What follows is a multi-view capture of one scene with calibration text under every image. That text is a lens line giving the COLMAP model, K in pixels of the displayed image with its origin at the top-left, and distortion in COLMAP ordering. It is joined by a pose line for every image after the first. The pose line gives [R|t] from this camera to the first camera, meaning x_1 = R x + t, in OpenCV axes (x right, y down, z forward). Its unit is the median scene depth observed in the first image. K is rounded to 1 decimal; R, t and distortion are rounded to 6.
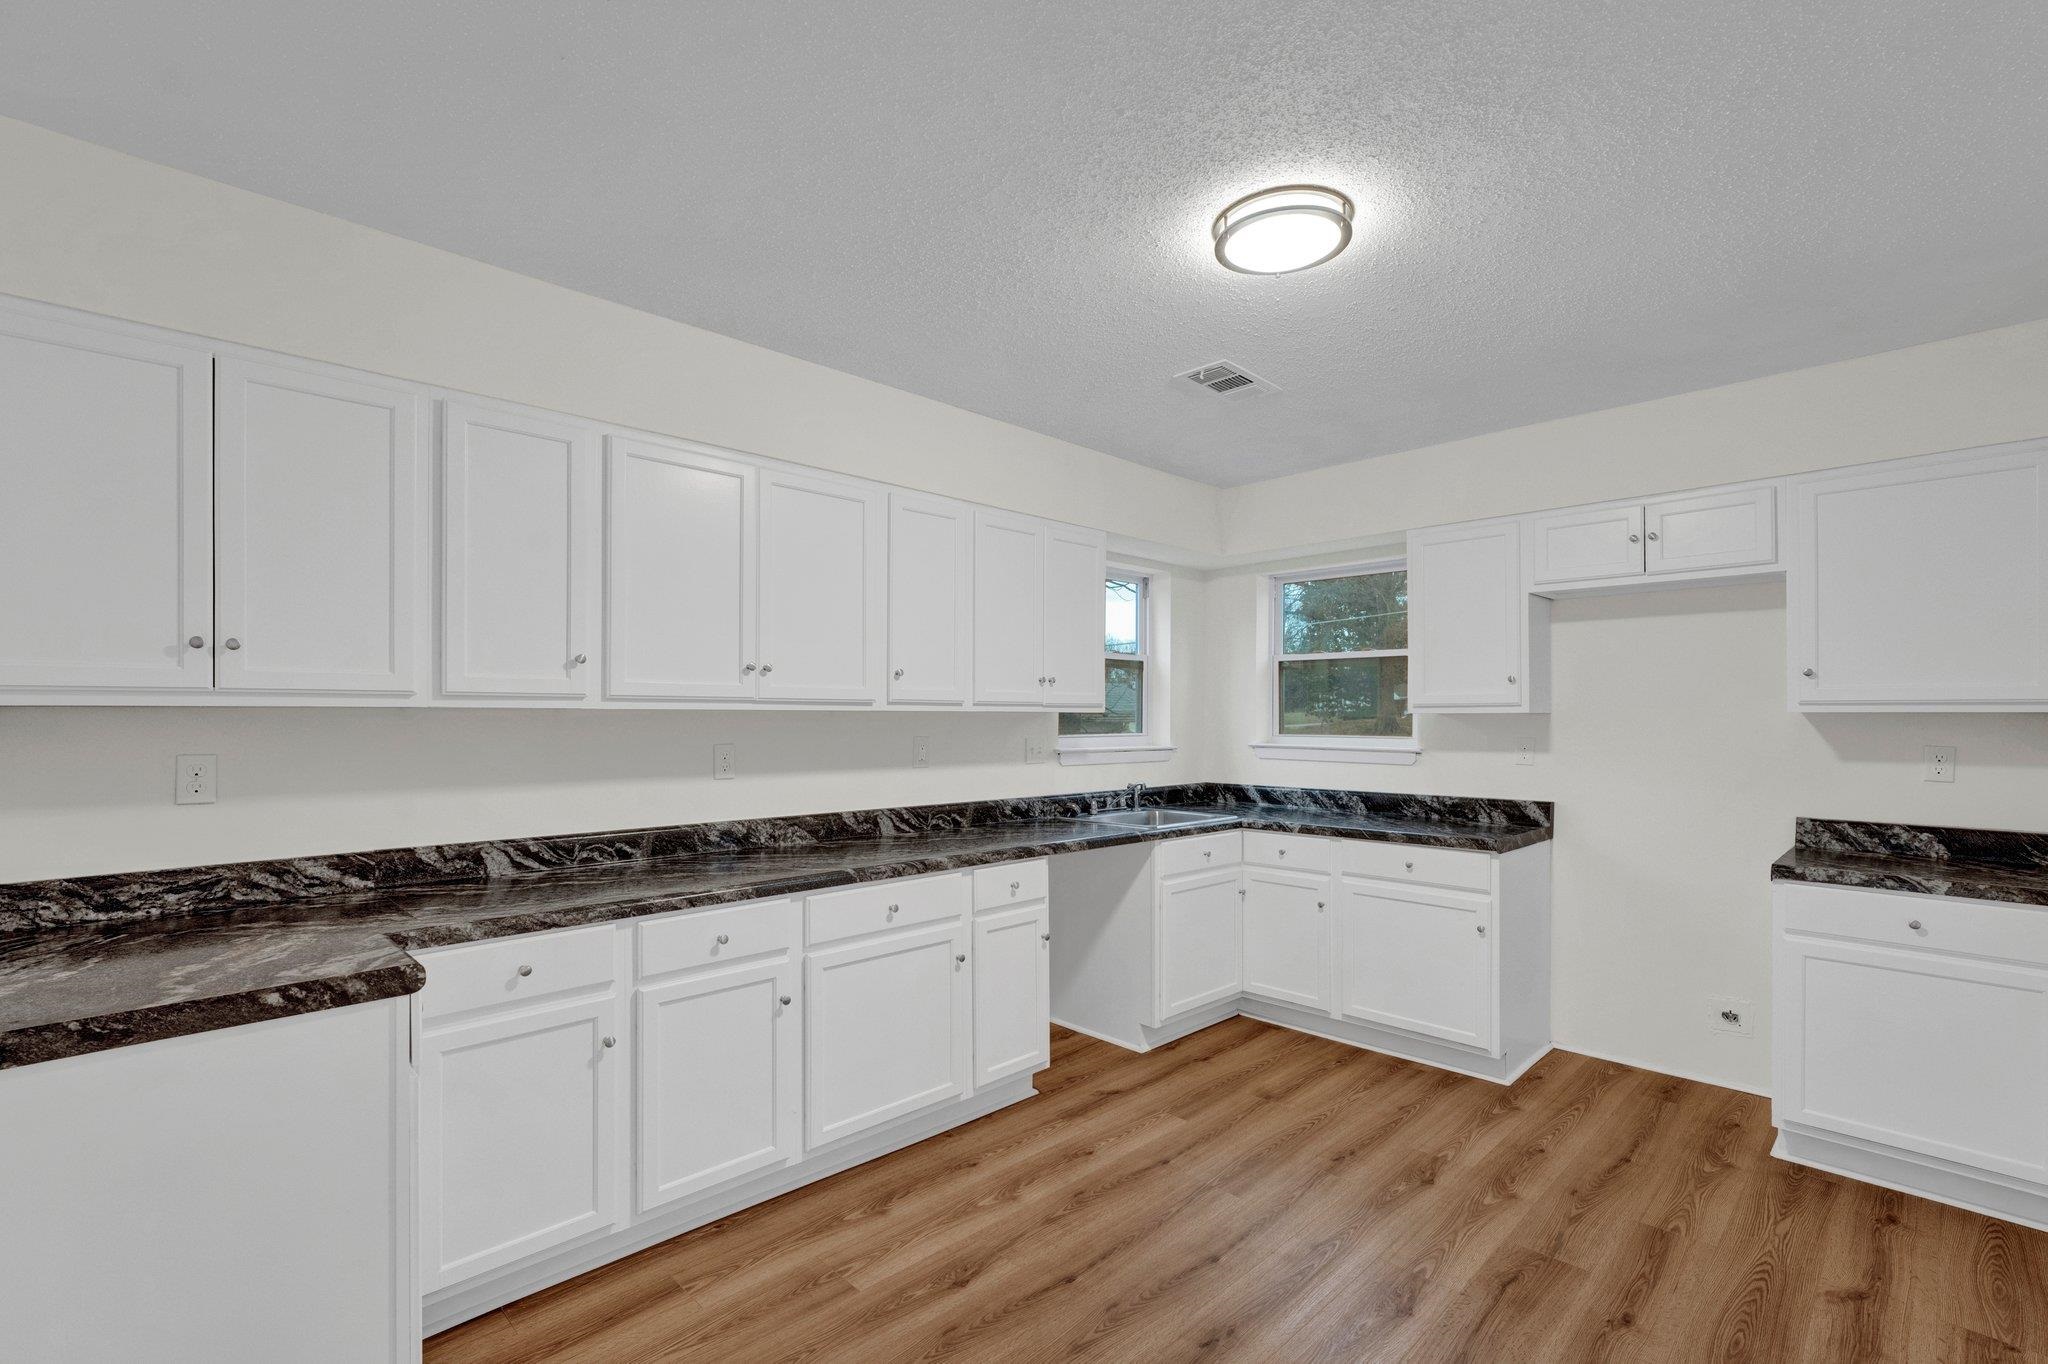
lens RADIAL K [[900.2, 0, 1024.8], [0, 900.2, 709.2], [0, 0, 1]] dist [0.002586, 0.001141]
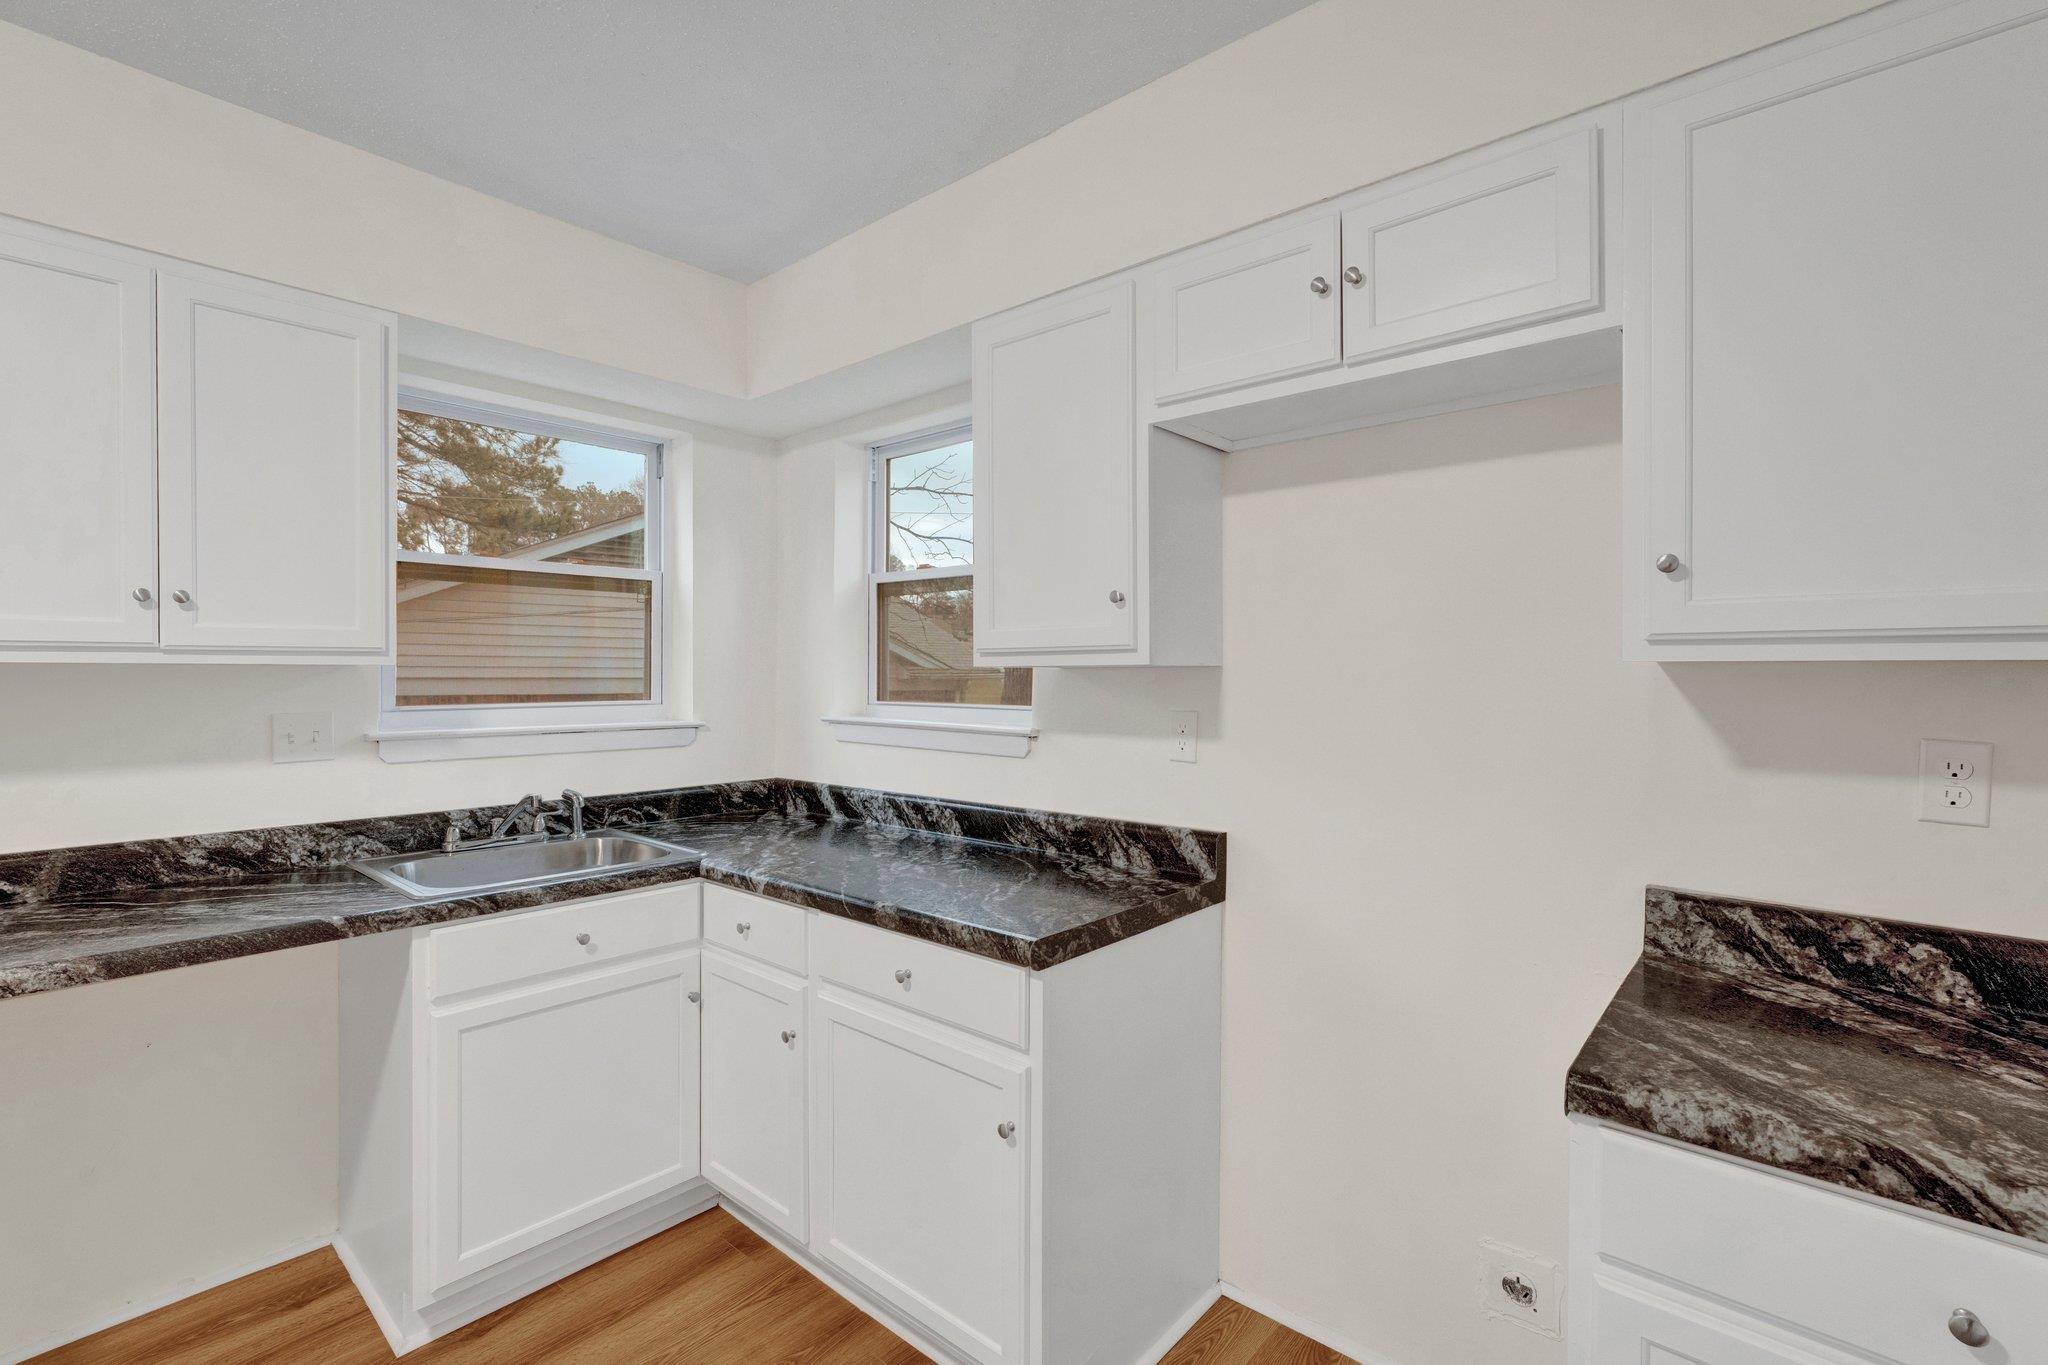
lens RADIAL K [[905.1, 0, 1018.9], [0, 905.1, 674.3], [0, 0, 1]] dist [0.003792, 0.000178]
pose [[0.997023, -0.000251, 0.077099, 0.431938], [-0.000496, 0.999953, 0.009670, 0.004510], [-0.077098, -0.009680, 0.996977, 0.487150]]
